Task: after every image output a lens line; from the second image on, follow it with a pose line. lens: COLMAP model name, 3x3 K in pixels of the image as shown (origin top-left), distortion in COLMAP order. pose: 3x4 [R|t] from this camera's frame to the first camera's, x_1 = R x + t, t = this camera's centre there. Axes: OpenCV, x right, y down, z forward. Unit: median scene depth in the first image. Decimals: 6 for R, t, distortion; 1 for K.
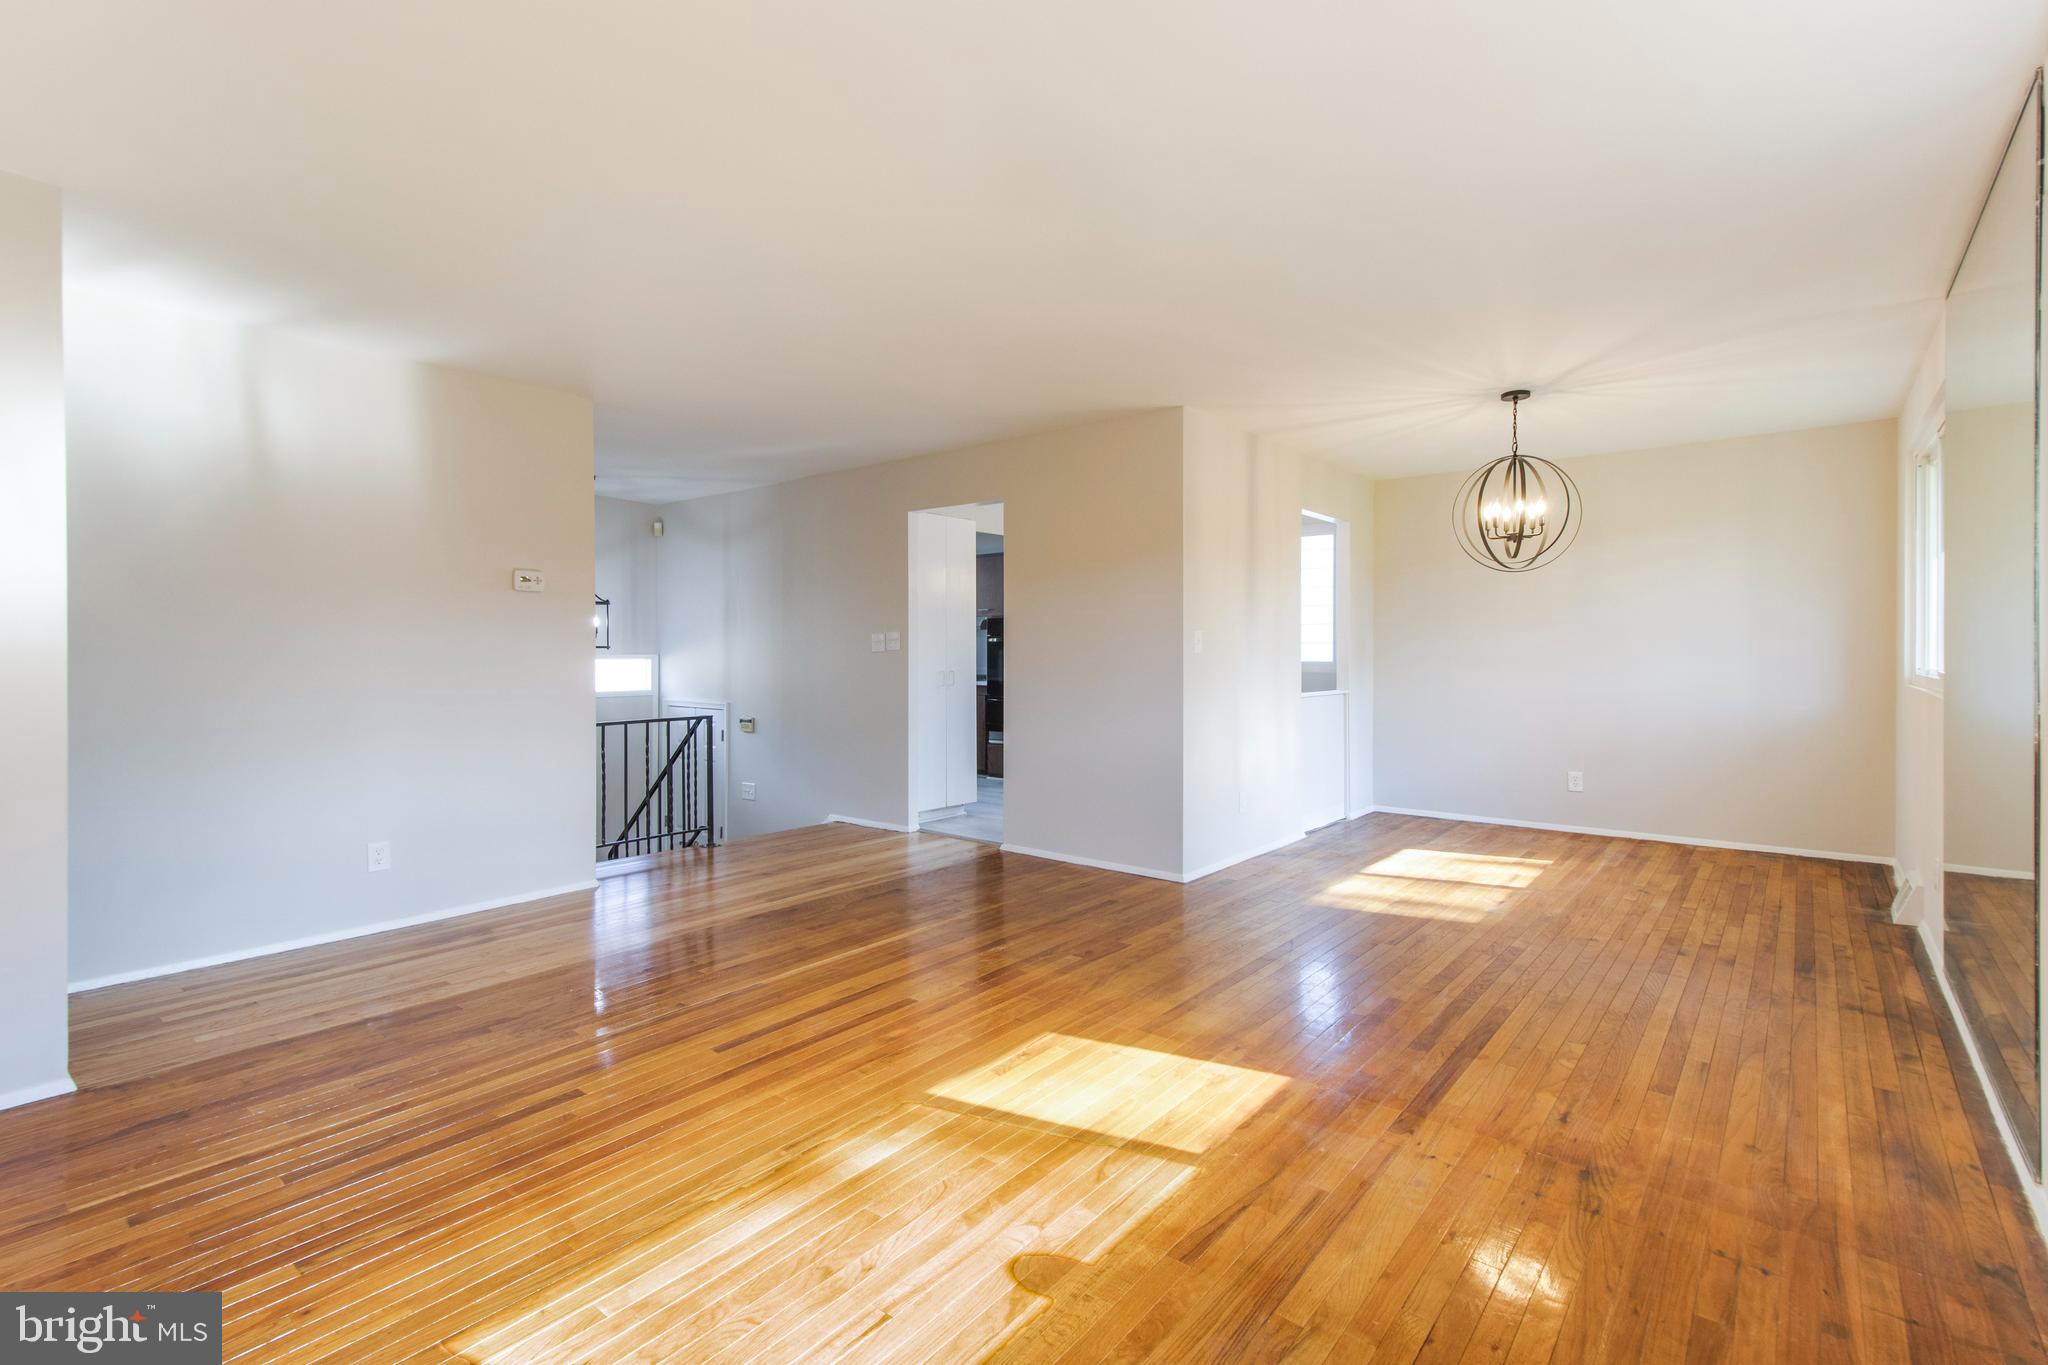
lens RADIAL K [[939.6, 0, 1029.3], [0, 939.6, 660.8], [0, 0, 1]] dist [0.027425, -0.001068]
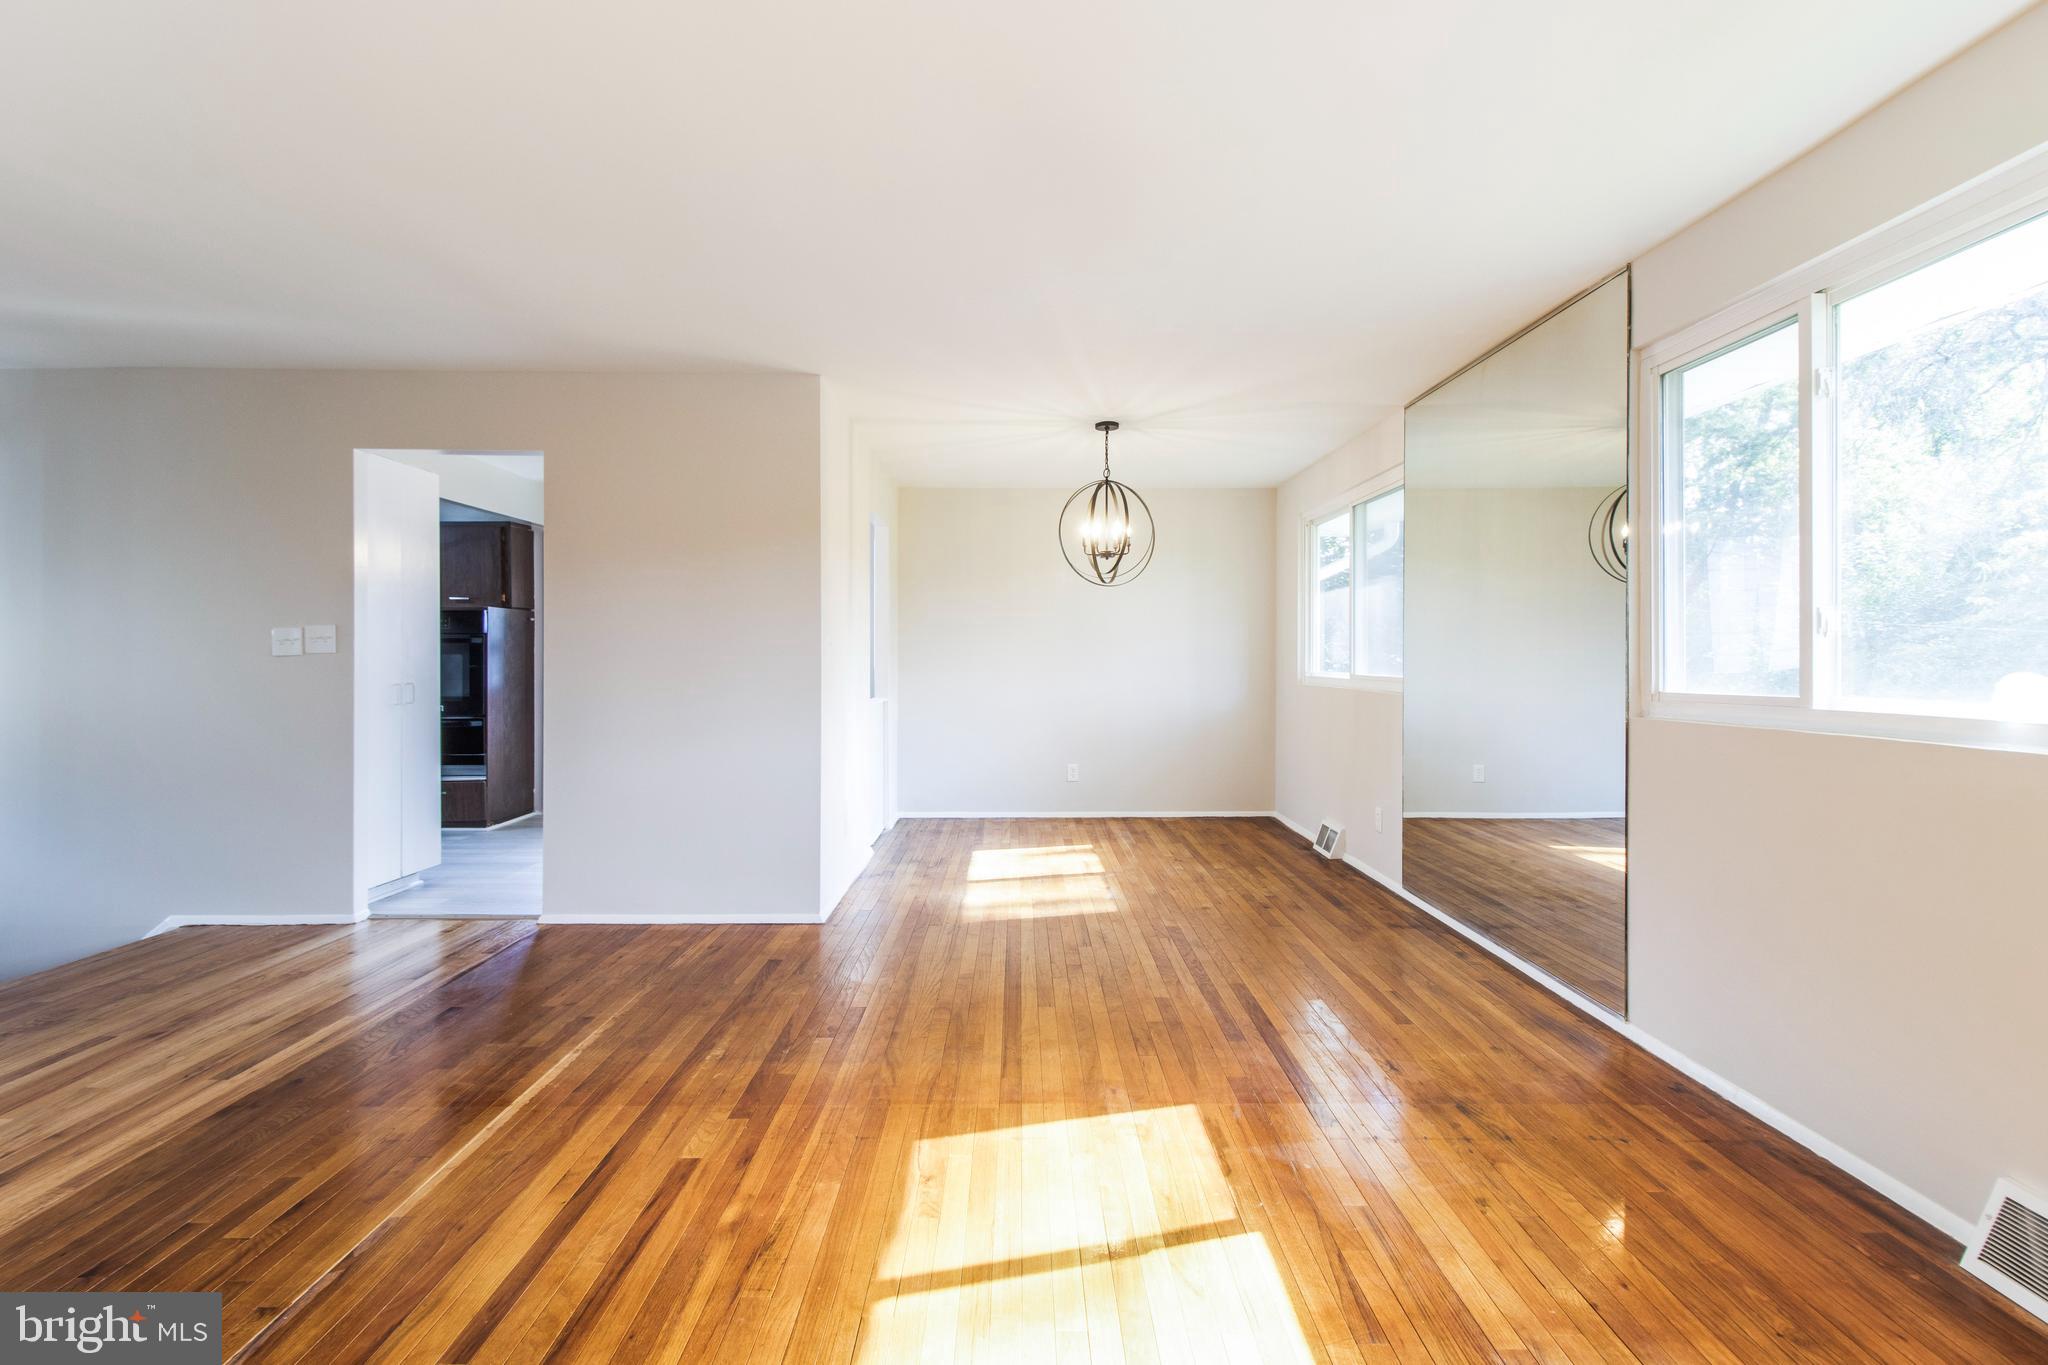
lens RADIAL K [[959.1, 0, 1028.3], [0, 959.1, 657.4], [0, 0, 1]] dist [0.038990, -0.023375]
pose [[0.765888, 0.002771, 0.642968, -0.392350], [0.003296, 0.999961, -0.008236, -0.002275], [-0.642966, 0.008427, 0.765849, 0.292205]]
